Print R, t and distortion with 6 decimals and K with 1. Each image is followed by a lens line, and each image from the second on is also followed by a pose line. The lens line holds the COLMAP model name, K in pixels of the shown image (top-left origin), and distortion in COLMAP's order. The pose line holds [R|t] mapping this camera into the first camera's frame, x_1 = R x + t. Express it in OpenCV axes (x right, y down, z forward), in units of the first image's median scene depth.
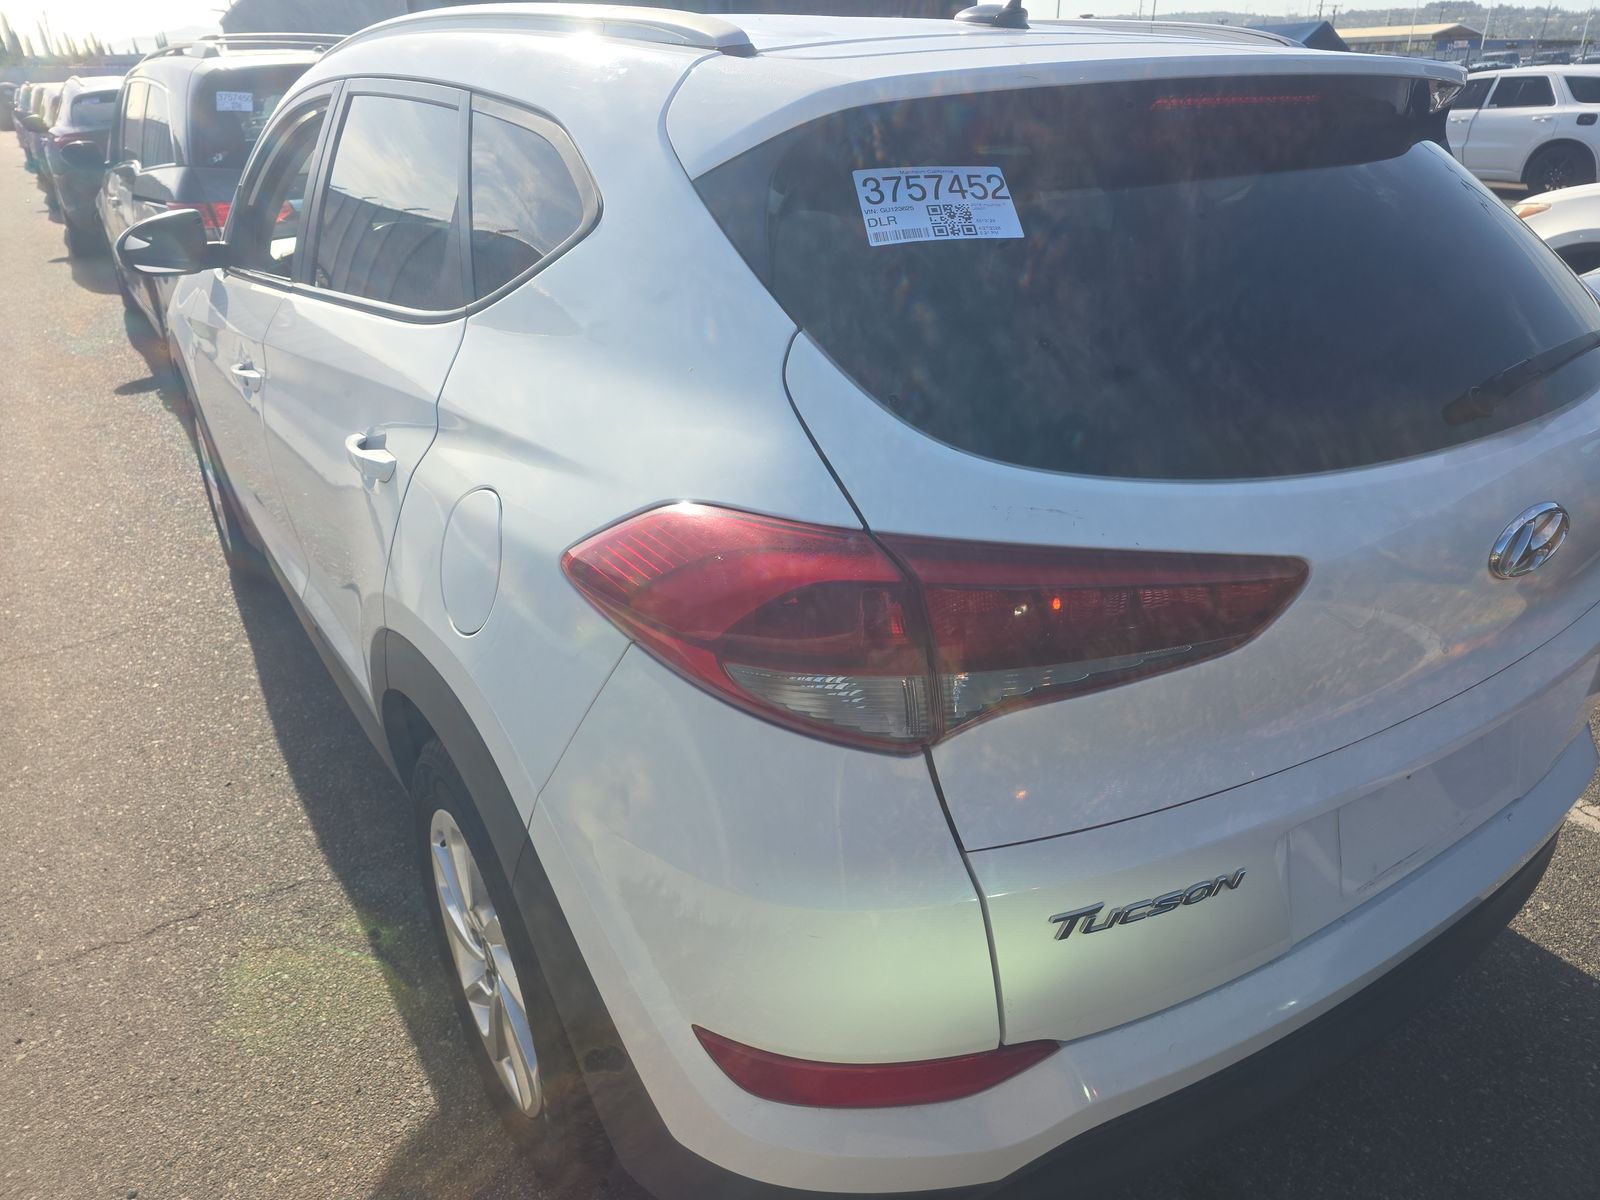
lens RADIAL K [[1057.2, 0, 803.2], [0, 1057.2, 599.8], [0, 0, 1]] dist [0.037523, -0.021987]
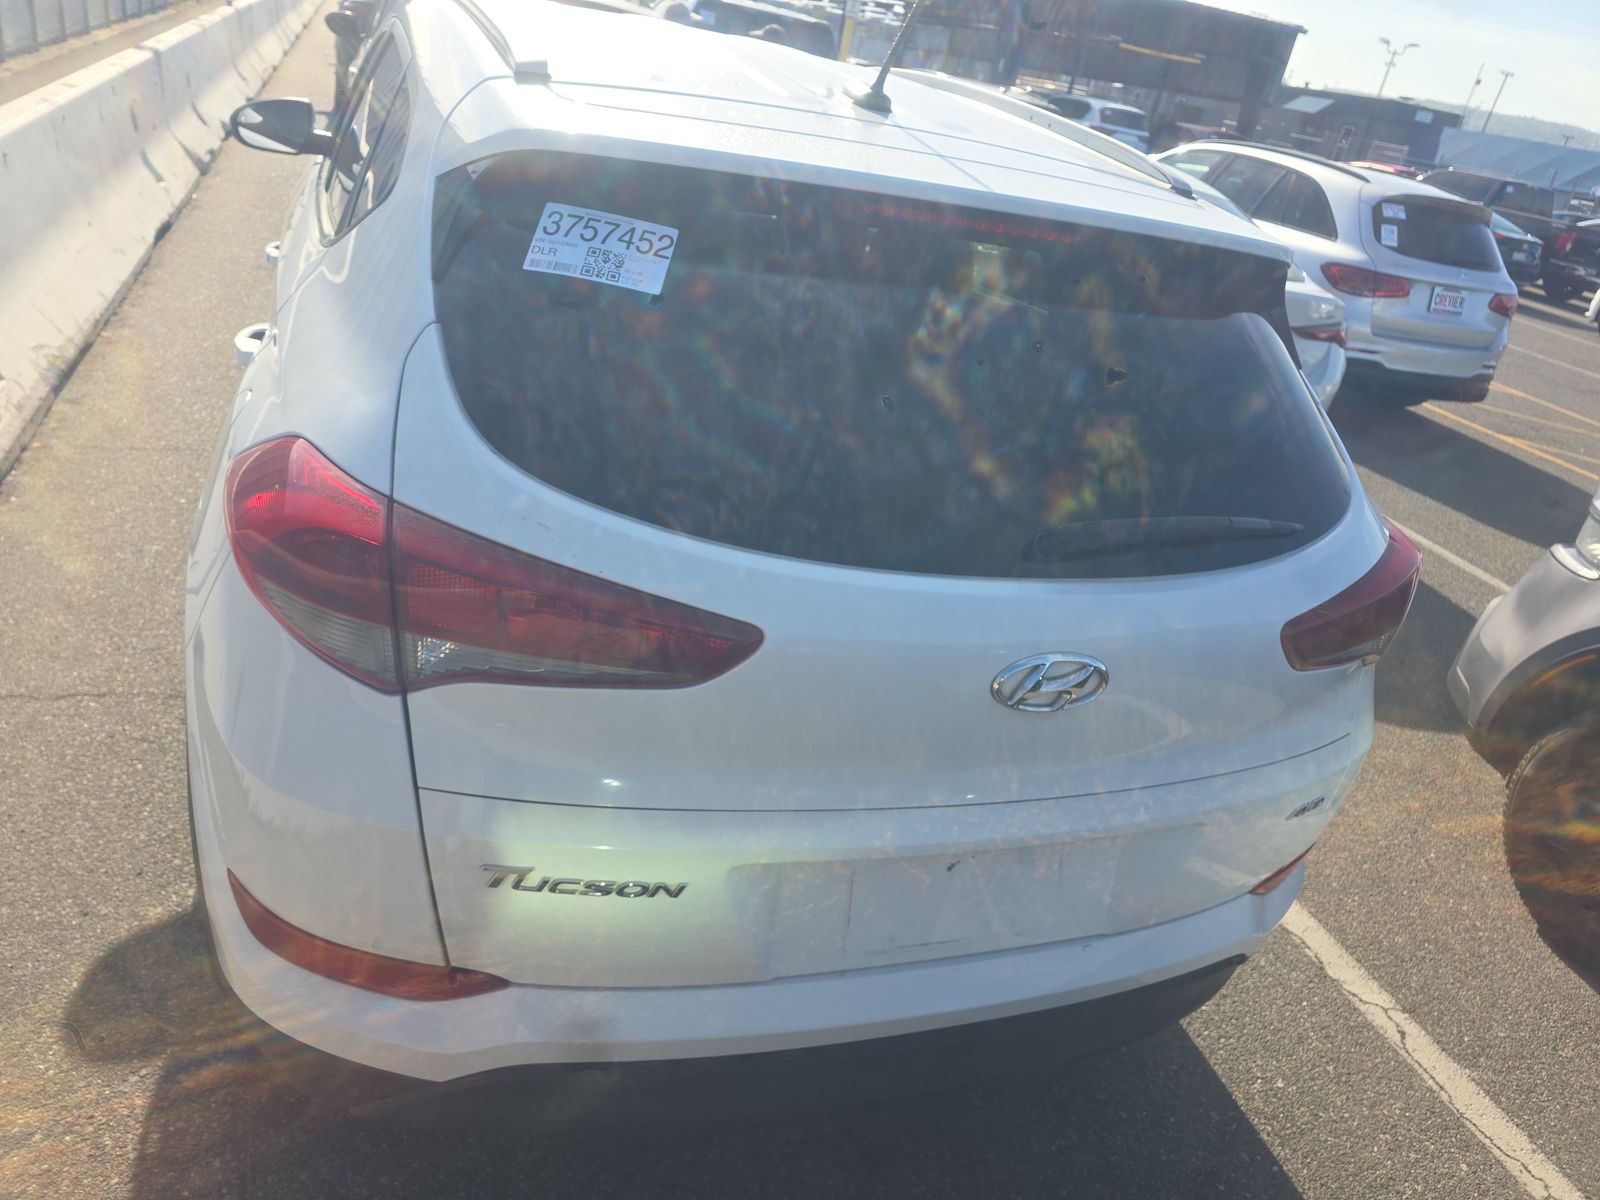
lens RADIAL K [[1057.2, 0, 791.6], [0, 1057.2, 599.9], [0, 0, 1]] dist [0.037523, -0.021987]
pose [[0.950718, 0.281389, -0.130216, 0.562385], [-0.280251, 0.959537, 0.027363, -0.095100], [0.132647, 0.010478, 0.991108, -0.099912]]
